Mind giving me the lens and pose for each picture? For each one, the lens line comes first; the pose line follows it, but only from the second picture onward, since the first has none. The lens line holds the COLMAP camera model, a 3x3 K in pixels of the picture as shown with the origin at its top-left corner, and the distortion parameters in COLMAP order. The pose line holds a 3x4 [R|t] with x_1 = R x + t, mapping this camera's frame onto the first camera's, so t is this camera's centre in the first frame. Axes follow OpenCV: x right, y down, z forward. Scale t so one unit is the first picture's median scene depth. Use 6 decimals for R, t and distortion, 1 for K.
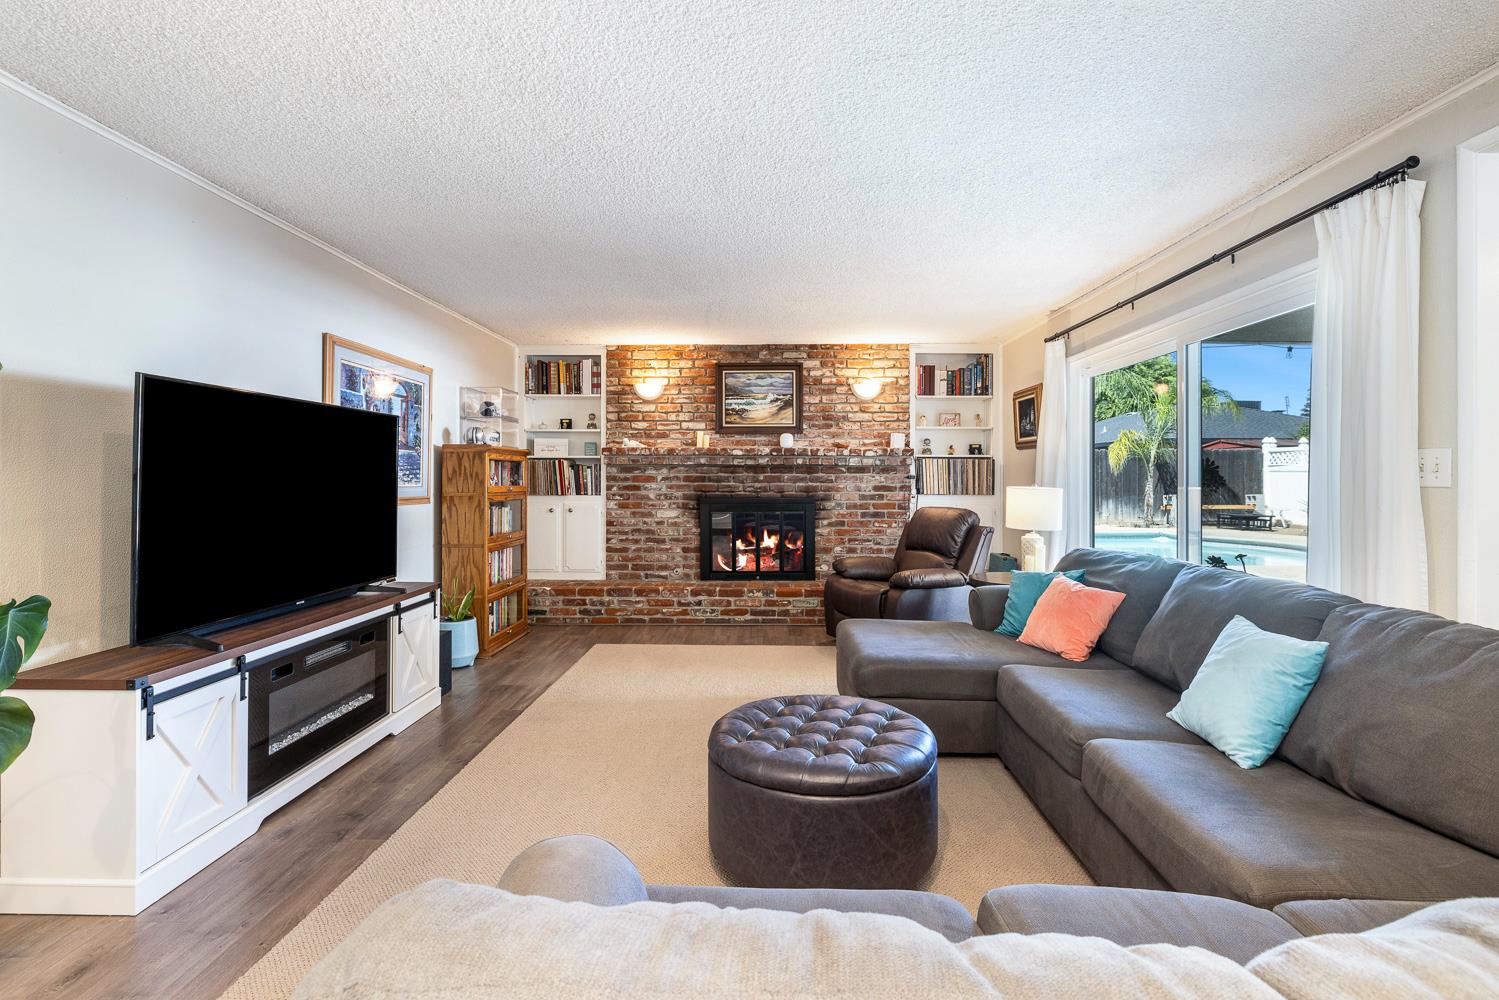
lens RADIAL K [[689.8, 0, 756.1], [0, 689.8, 477.1], [0, 0, 1]] dist [-0.002222, -0.000290]
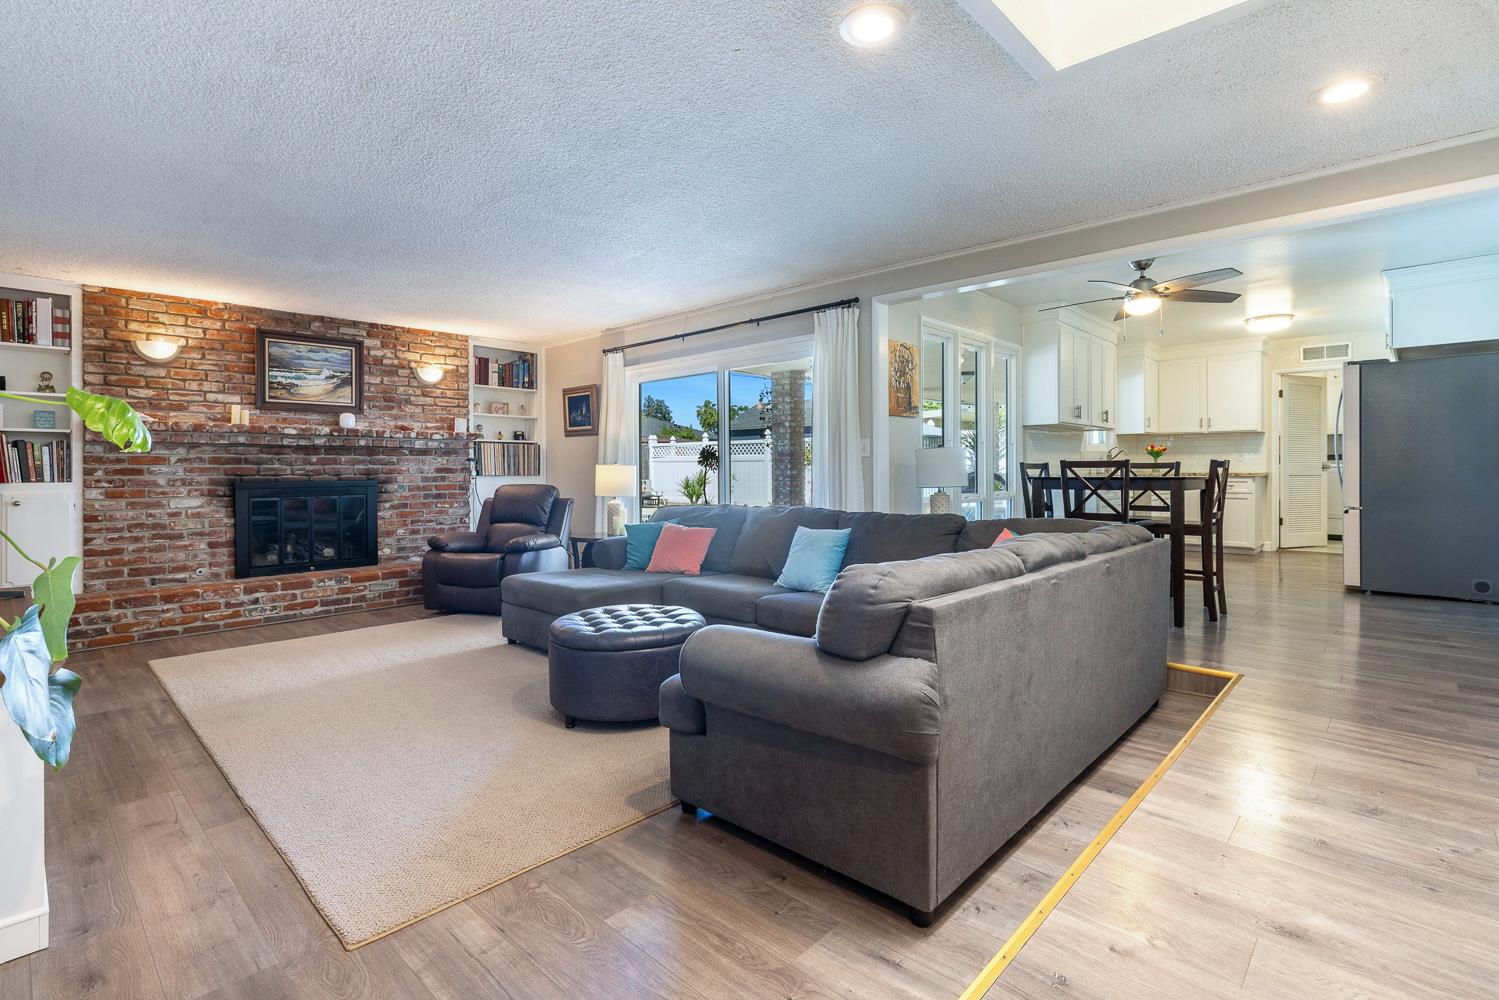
lens RADIAL K [[710.5, 0, 758.2], [0, 710.5, 470.2], [0, 0, 1]] dist [-0.006390, 0.001093]
pose [[0.663730, -0.006327, 0.747946, -0.307427], [0.007521, 0.999970, 0.001786, 0.017723], [-0.747935, 0.004440, 0.663757, -0.071560]]
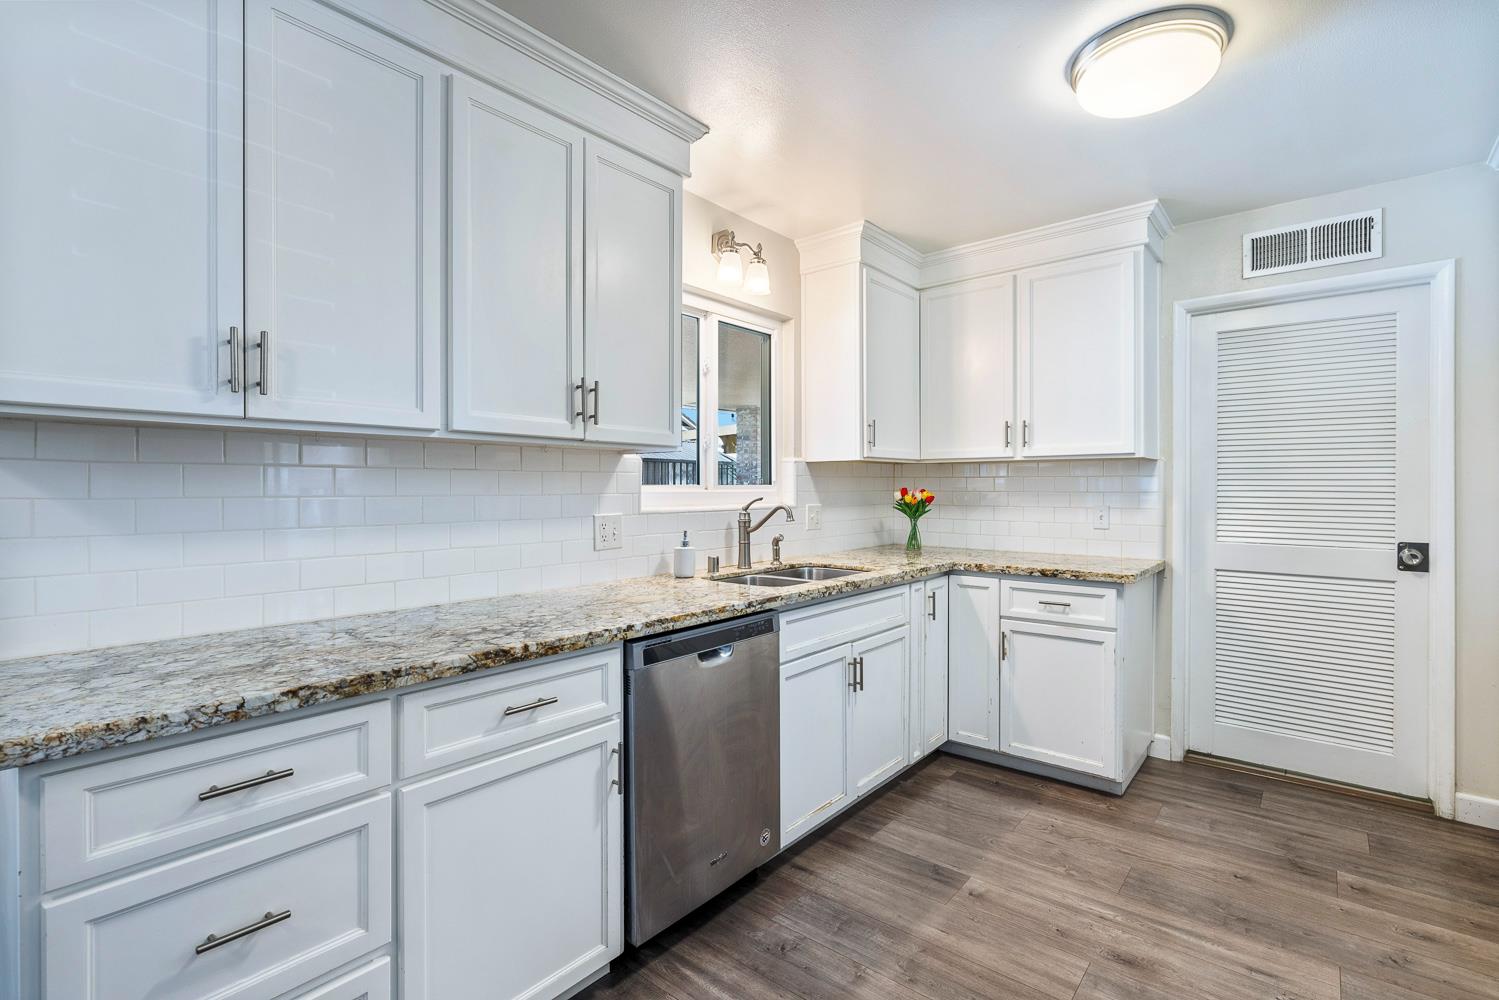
lens RADIAL K [[710.5, 0, 751.2], [0, 710.5, 491.2], [0, 0, 1]] dist [-0.006390, 0.001093]
pose [[0.608815, -0.003632, 0.793304, 0.714416], [-0.000240, 0.999989, 0.004762, -0.023345], [-0.793312, -0.003089, 0.608808, 0.016859]]
